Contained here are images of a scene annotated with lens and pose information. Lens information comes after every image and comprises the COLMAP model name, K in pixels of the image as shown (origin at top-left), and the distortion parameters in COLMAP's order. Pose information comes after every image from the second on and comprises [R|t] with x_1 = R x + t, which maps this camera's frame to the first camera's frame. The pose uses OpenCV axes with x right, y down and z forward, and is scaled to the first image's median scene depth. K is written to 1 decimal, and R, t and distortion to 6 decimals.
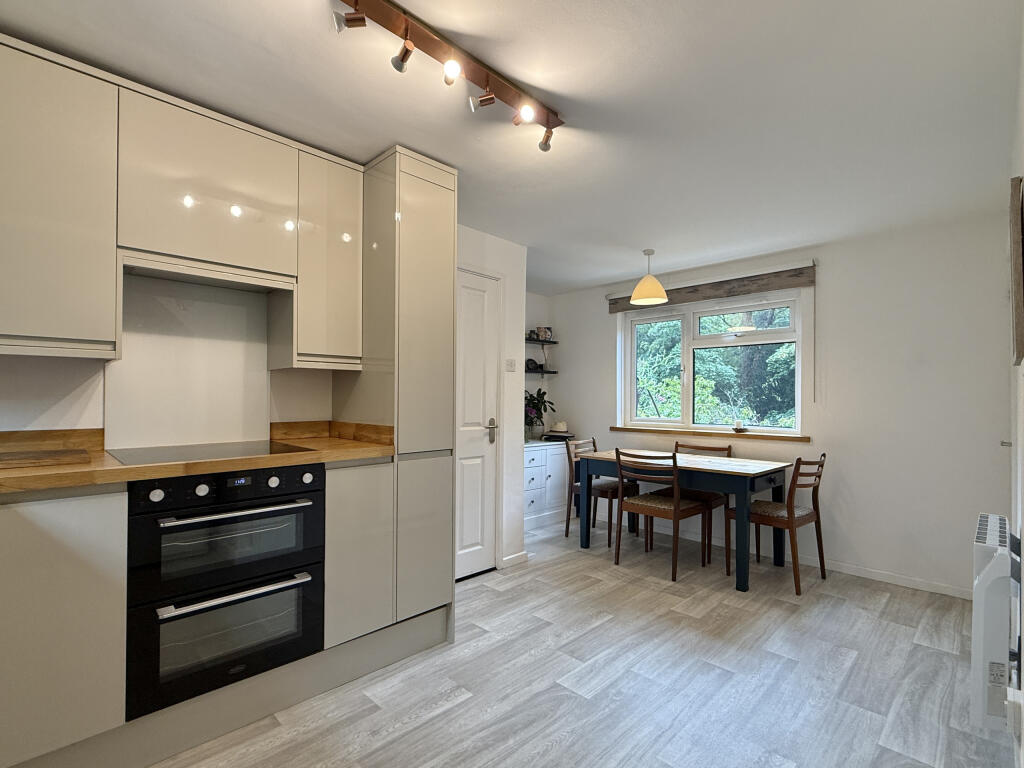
lens RADIAL K [[476.3, 0, 508.1], [0, 476.3, 391.8], [0, 0, 1]] dist [-0.003591, 0.001749]
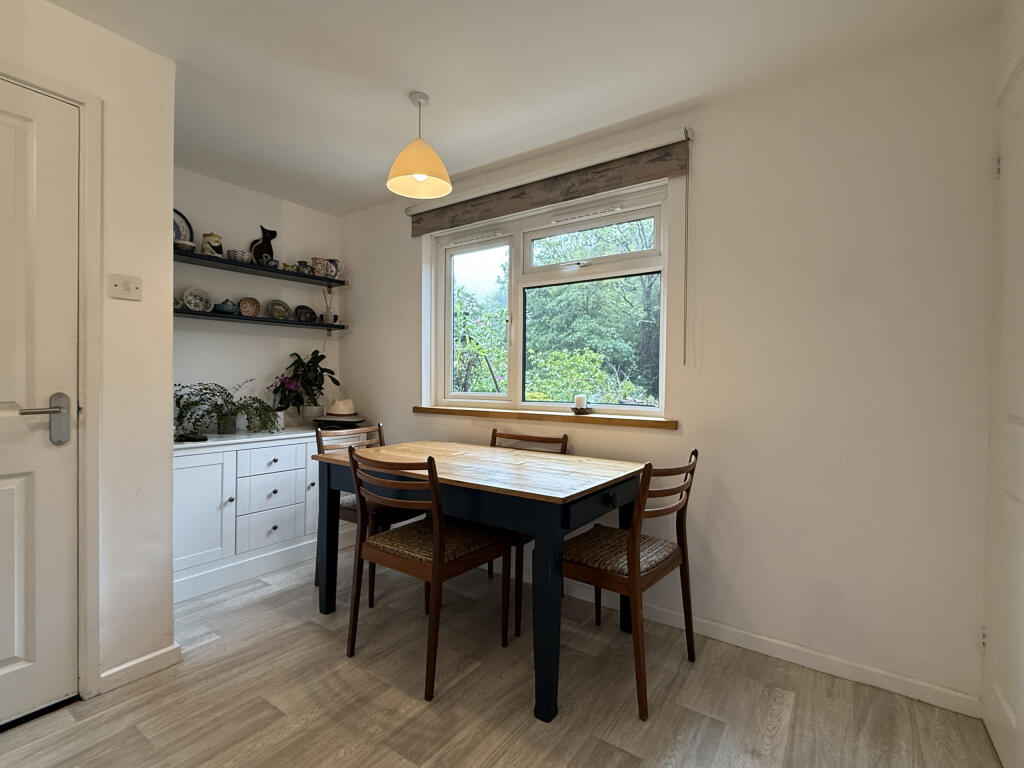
lens RADIAL K [[476.3, 0, 505.6], [0, 476.3, 381.9], [0, 0, 1]] dist [-0.003591, 0.001749]
pose [[0.986082, 0.000018, 0.166262, 0.335893], [-0.003931, 0.999723, 0.023208, 0.032673], [-0.166215, -0.023539, 0.985808, 0.462697]]
